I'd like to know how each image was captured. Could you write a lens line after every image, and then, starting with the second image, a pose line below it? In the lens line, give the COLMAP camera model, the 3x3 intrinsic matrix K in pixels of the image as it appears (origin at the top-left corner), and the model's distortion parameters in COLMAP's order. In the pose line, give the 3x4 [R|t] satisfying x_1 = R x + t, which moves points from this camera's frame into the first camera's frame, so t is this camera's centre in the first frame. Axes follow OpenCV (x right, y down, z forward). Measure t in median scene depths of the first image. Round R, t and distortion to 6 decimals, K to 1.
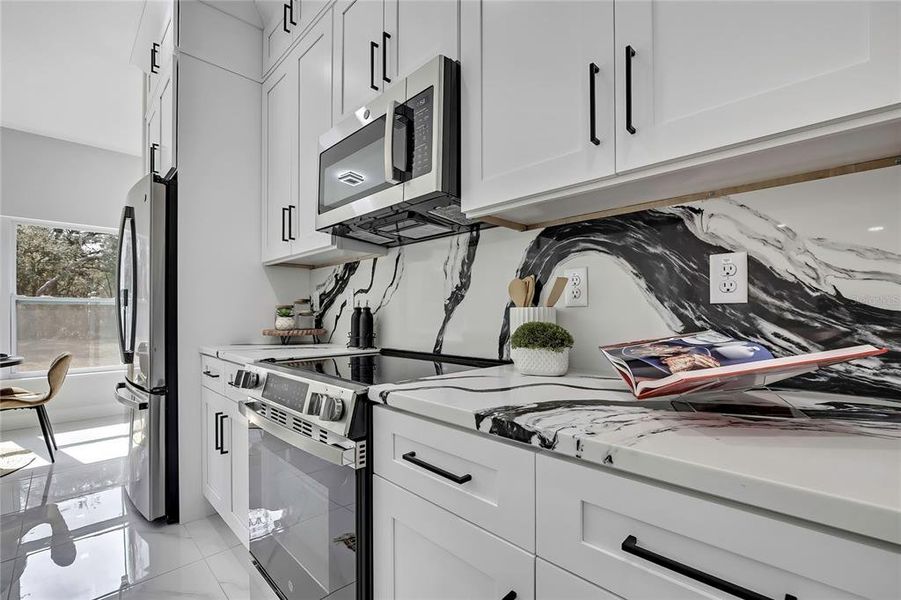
lens RADIAL K [[396.3, 0, 454.0], [0, 396.3, 310.5], [0, 0, 1]] dist [-0.008809, -0.000298]
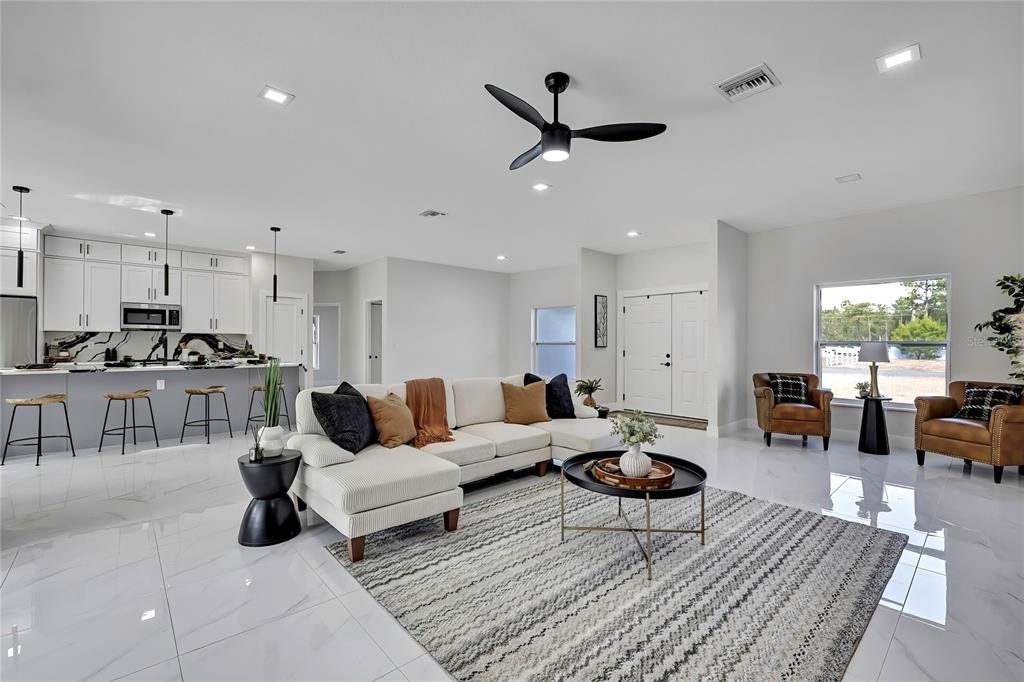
lens RADIAL K [[436.5, 0, 502.2], [0, 436.5, 344.1], [0, 0, 1]] dist [-0.005197, -0.000187]
pose [[0.079941, 0.001788, 0.996798, -4.483623], [-0.012368, 0.999923, -0.000802, -0.100113], [-0.996723, -0.012264, 0.079957, -3.146379]]
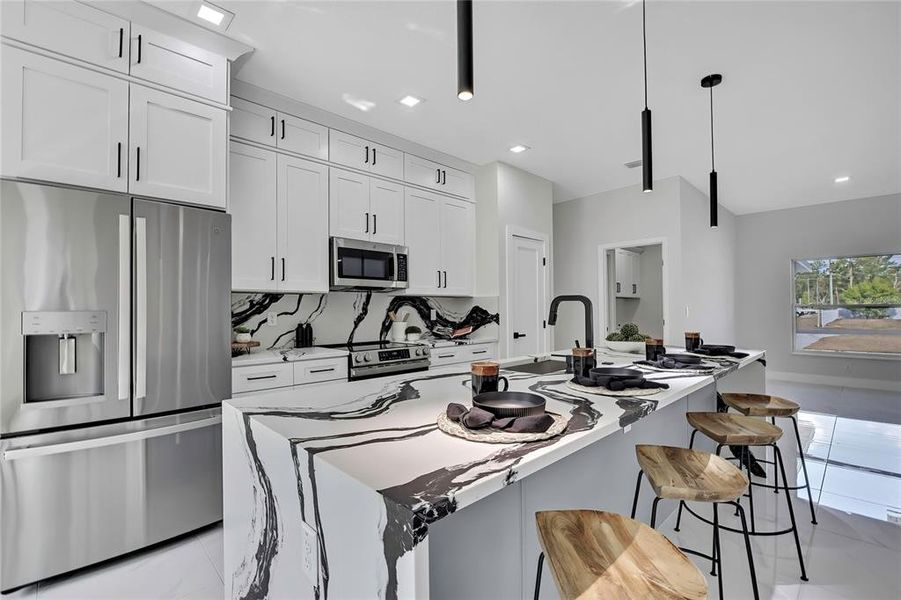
lens RADIAL K [[397.1, 0, 451.9], [0, 397.1, 299.1], [0, 0, 1]] dist [-0.004525, 0.000029]
pose [[0.029929, 0.027299, 0.999179, -2.475386], [-0.000726, 0.999627, -0.027290, -0.086652], [-0.999552, 0.000092, 0.029937, 0.392175]]
